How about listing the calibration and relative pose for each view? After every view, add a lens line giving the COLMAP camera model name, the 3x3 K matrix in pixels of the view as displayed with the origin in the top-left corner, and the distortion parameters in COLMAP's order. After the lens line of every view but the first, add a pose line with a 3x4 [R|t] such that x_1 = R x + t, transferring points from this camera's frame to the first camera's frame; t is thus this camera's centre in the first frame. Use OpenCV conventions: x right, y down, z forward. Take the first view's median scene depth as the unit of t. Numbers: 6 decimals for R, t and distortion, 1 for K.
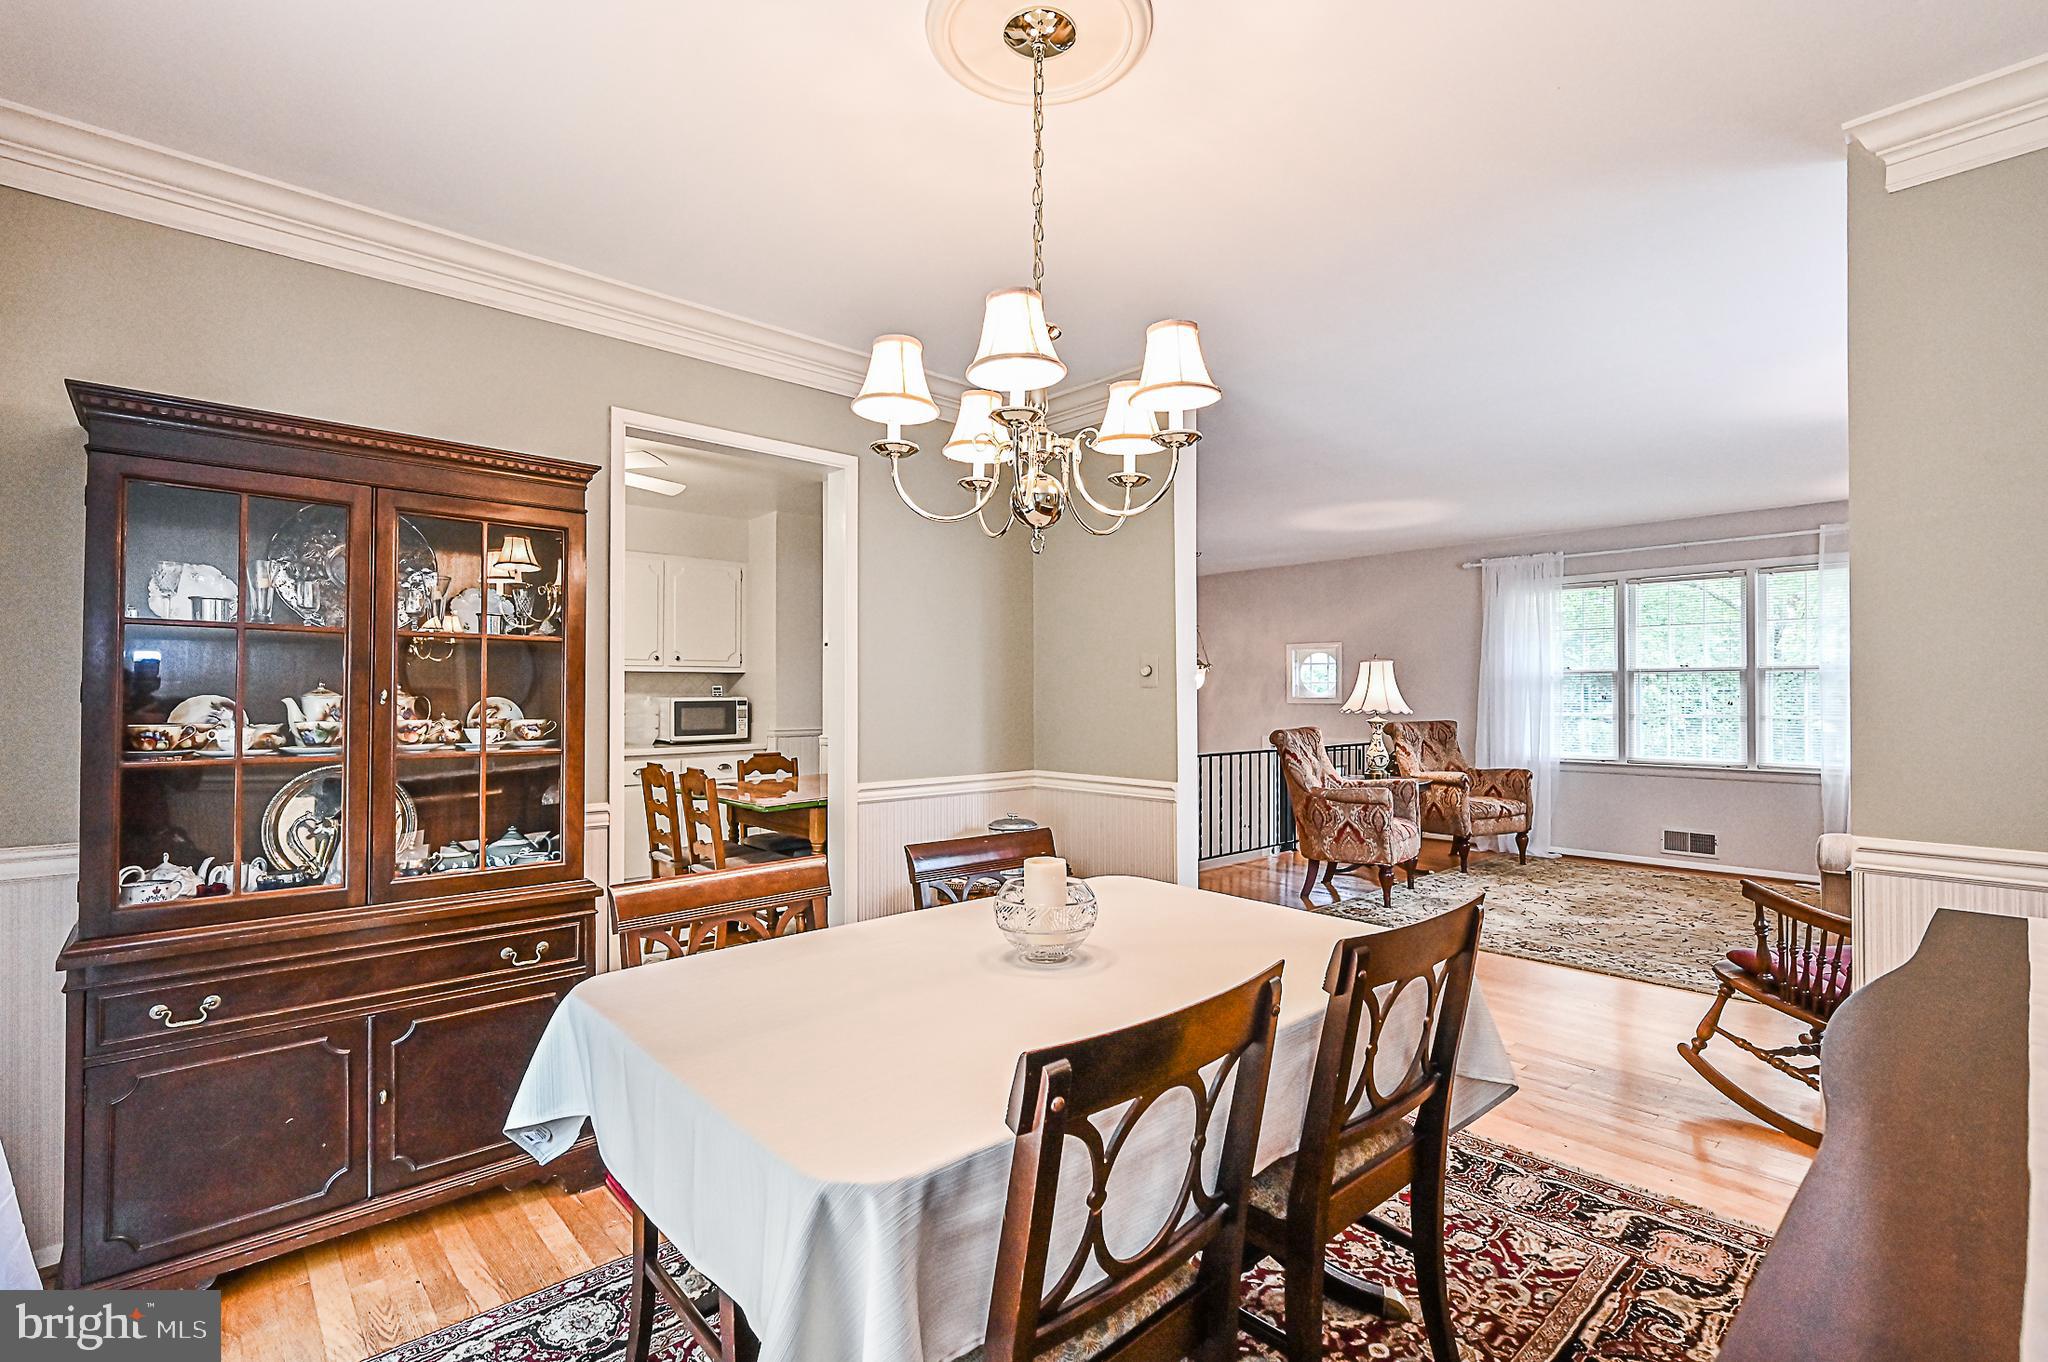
lens RADIAL K [[927.9, 0, 1018.8], [0, 927.9, 683.1], [0, 0, 1]] dist [0.000812, 0.000039]
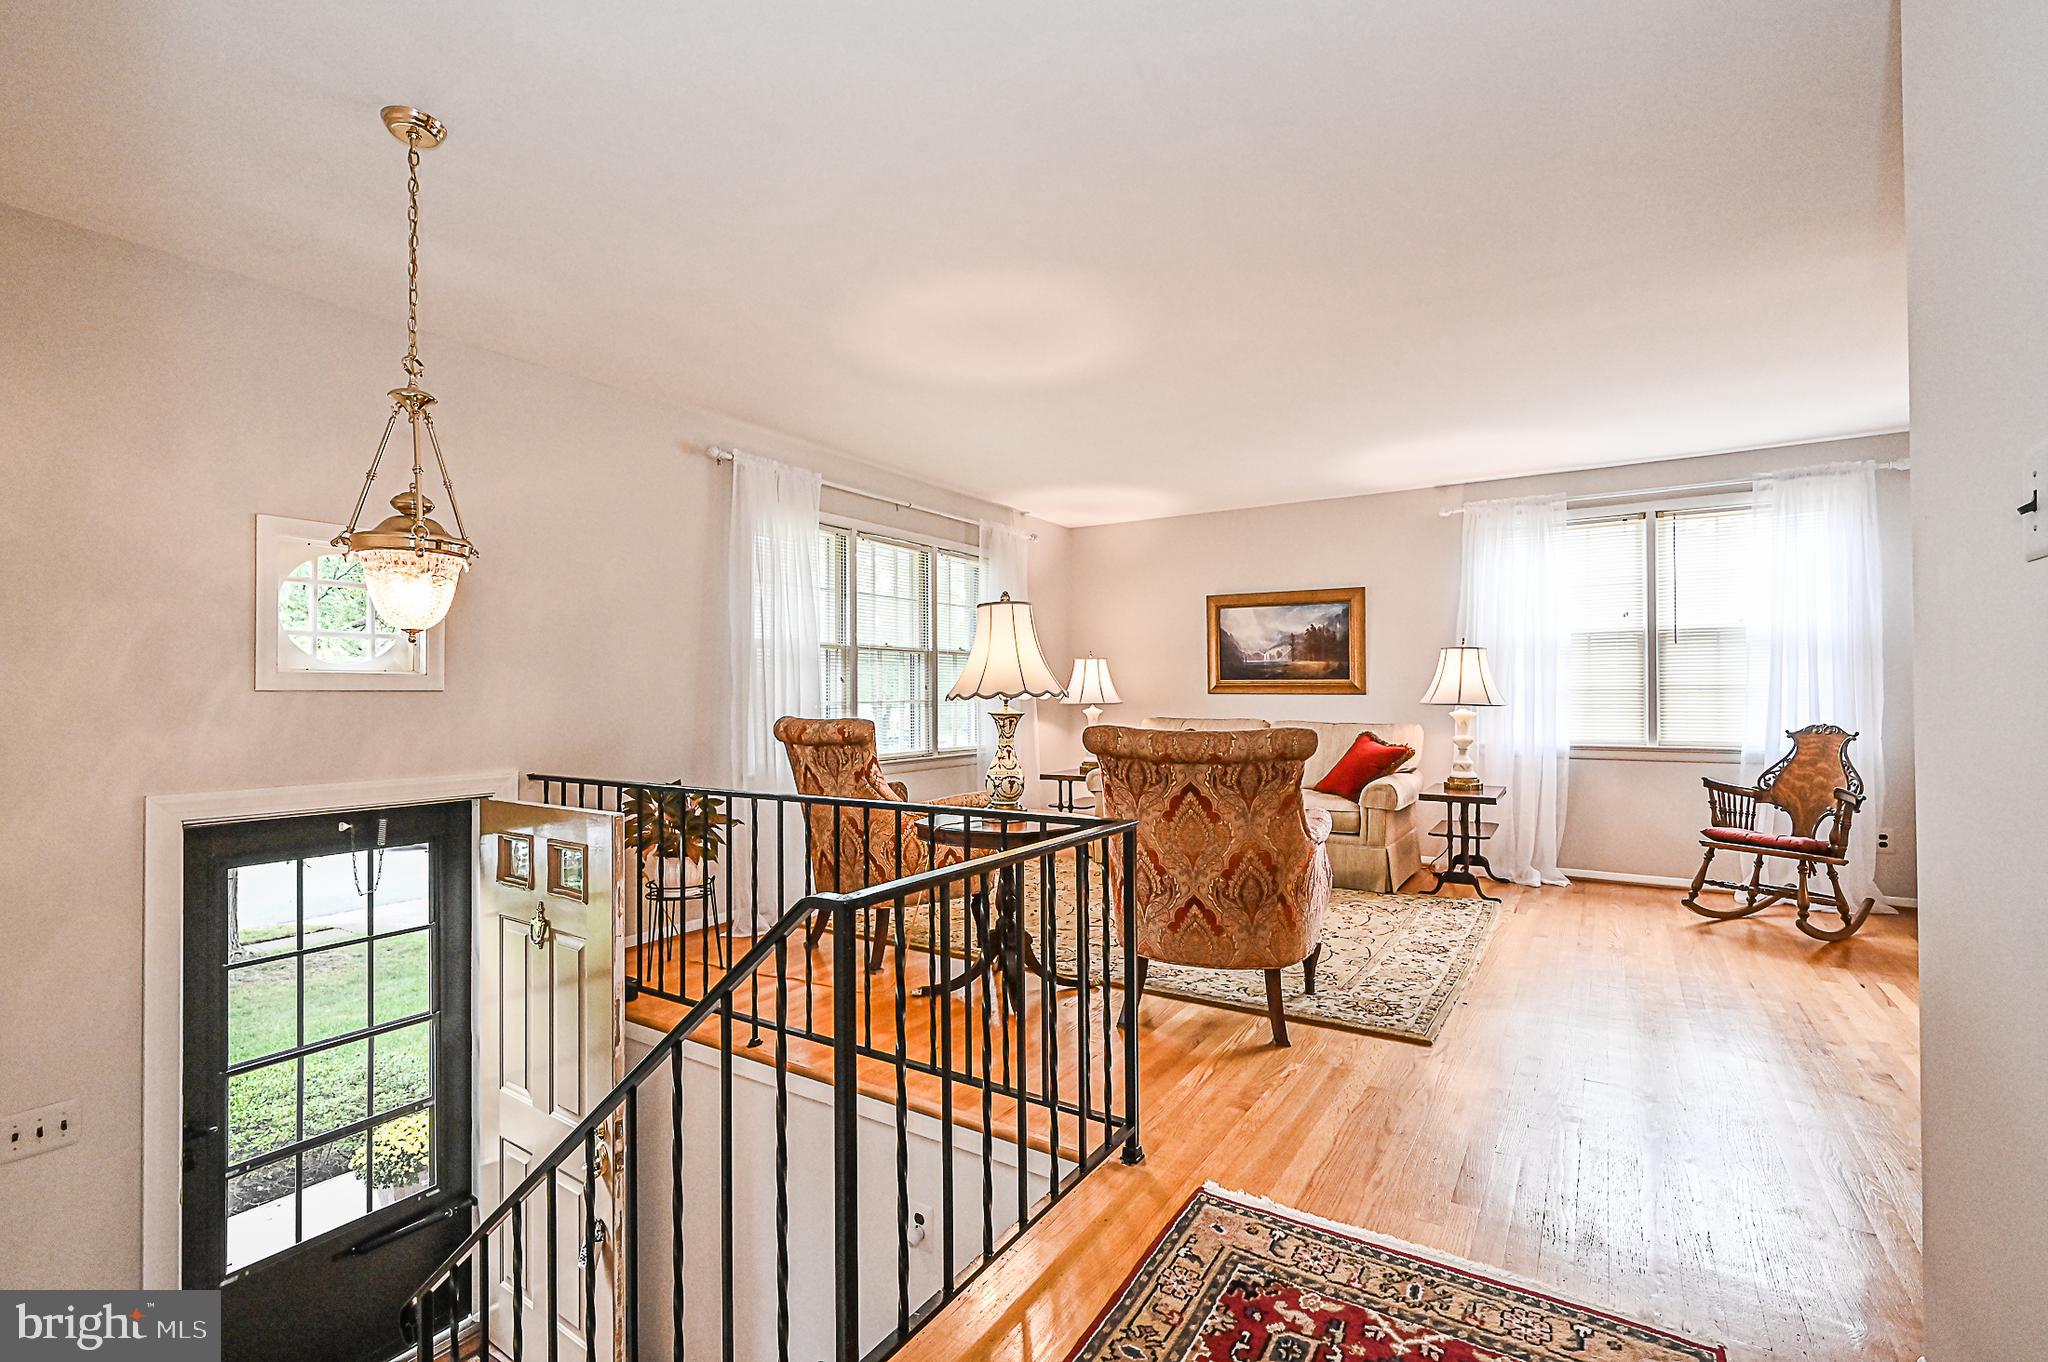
lens RADIAL K [[914.4, 0, 1021.8], [0, 914.4, 688.5], [0, 0, 1]] dist [0.000853, 0.000495]
pose [[-0.254129, 0.007601, 0.967140, -0.140809], [-0.006446, 0.999934, -0.009553, 0.031439], [-0.967149, -0.008662, -0.254063, 1.138438]]
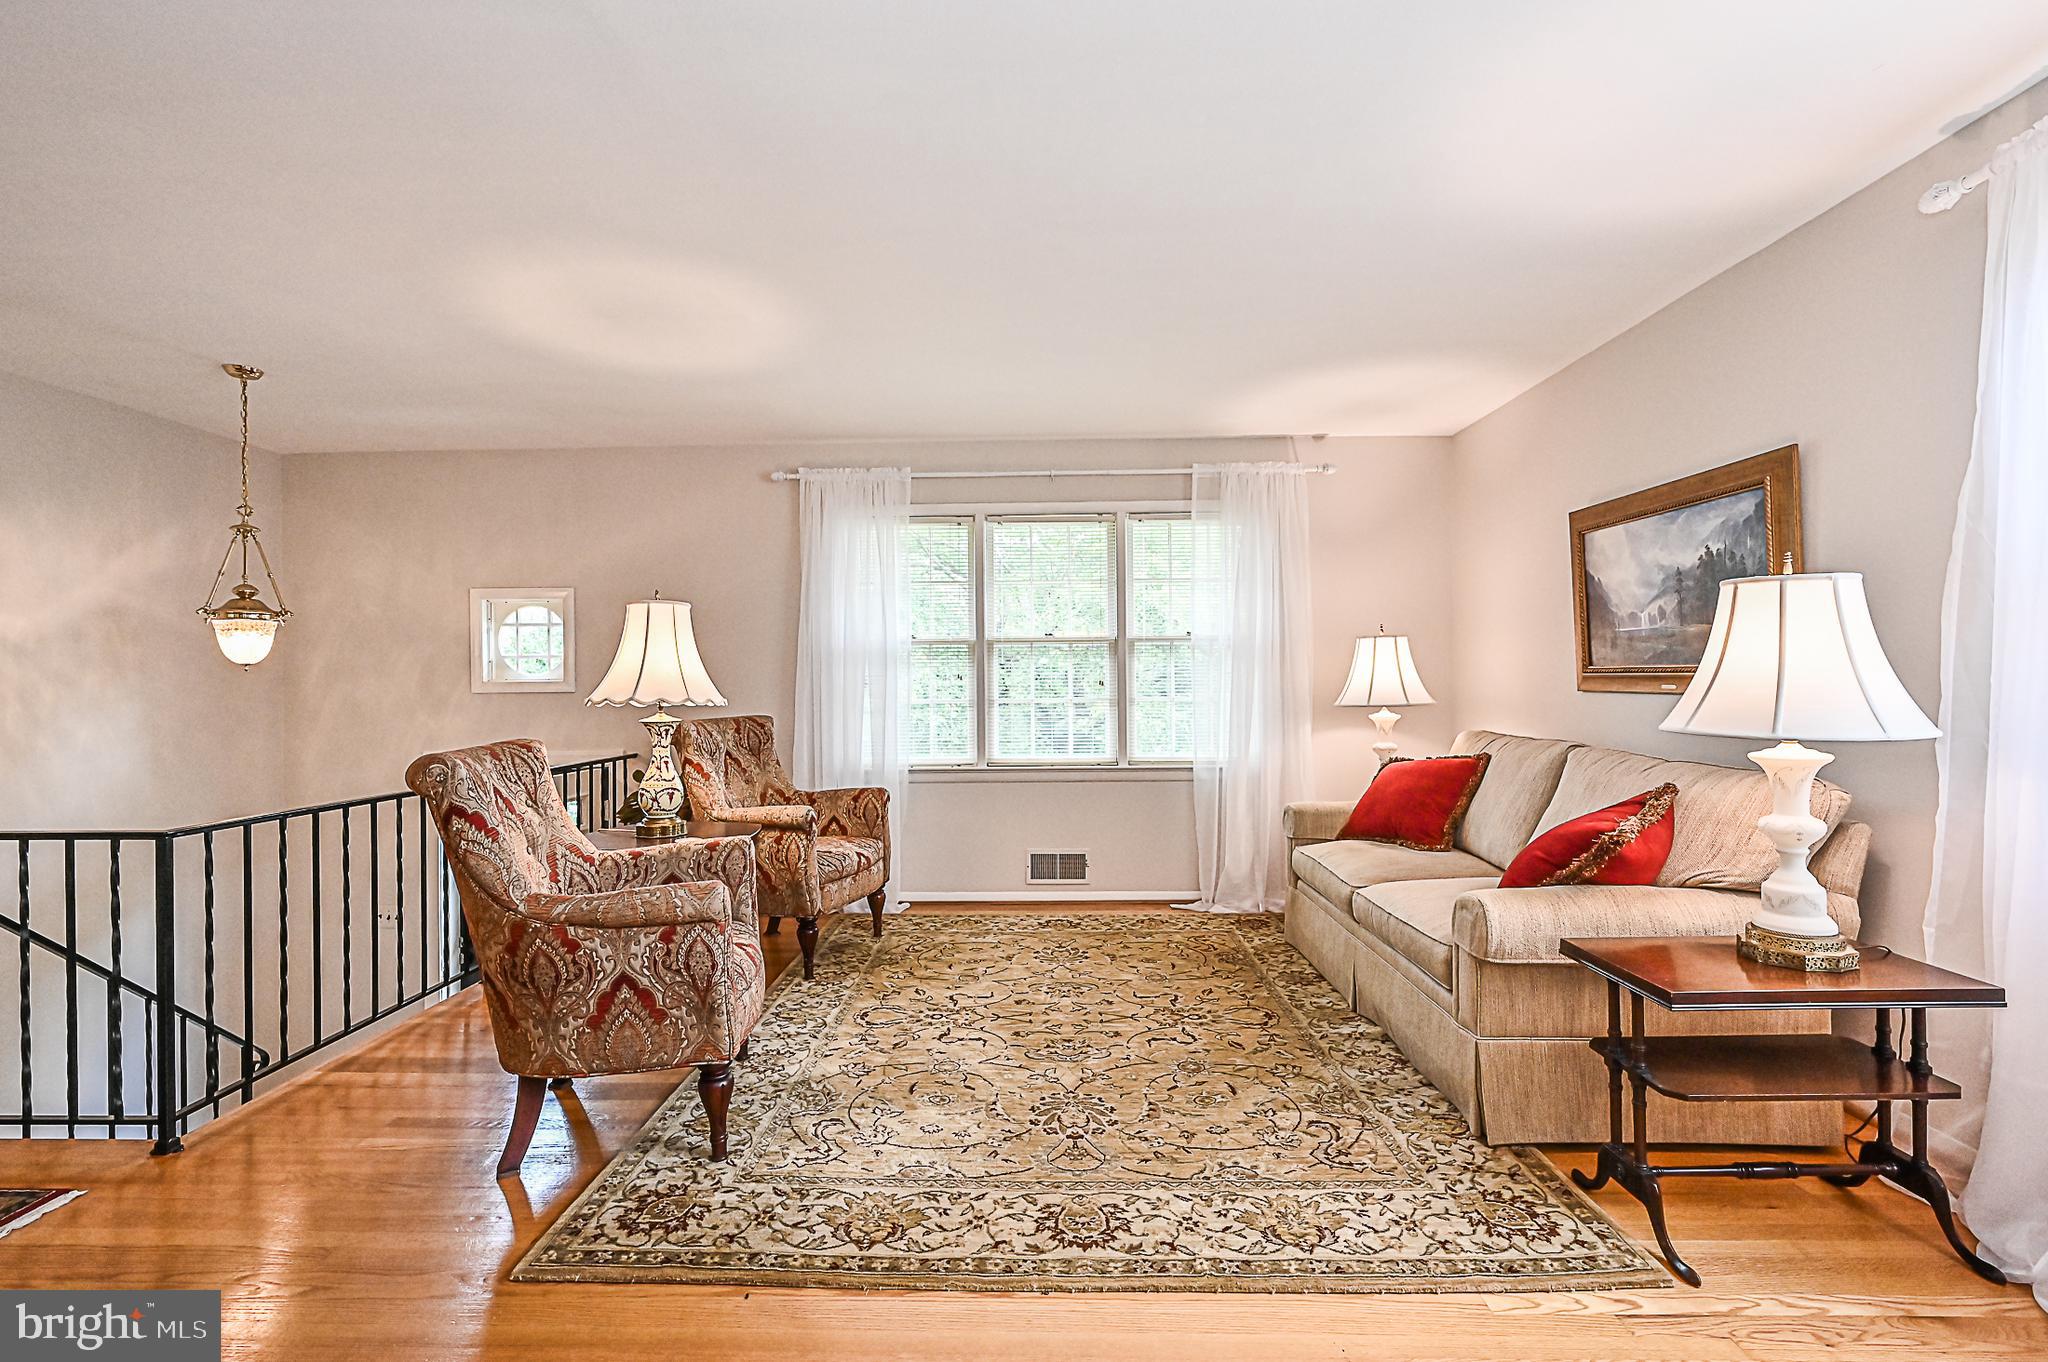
lens RADIAL K [[929.7, 0, 1017.1], [0, 929.7, 686.1], [0, 0, 1]] dist [-0.000437, 0.000144]
pose [[0.695646, -0.007368, 0.718347, 0.156402], [0.000235, 0.999950, 0.010028, 0.016690], [-0.718385, -0.006807, 0.695613, 0.507235]]
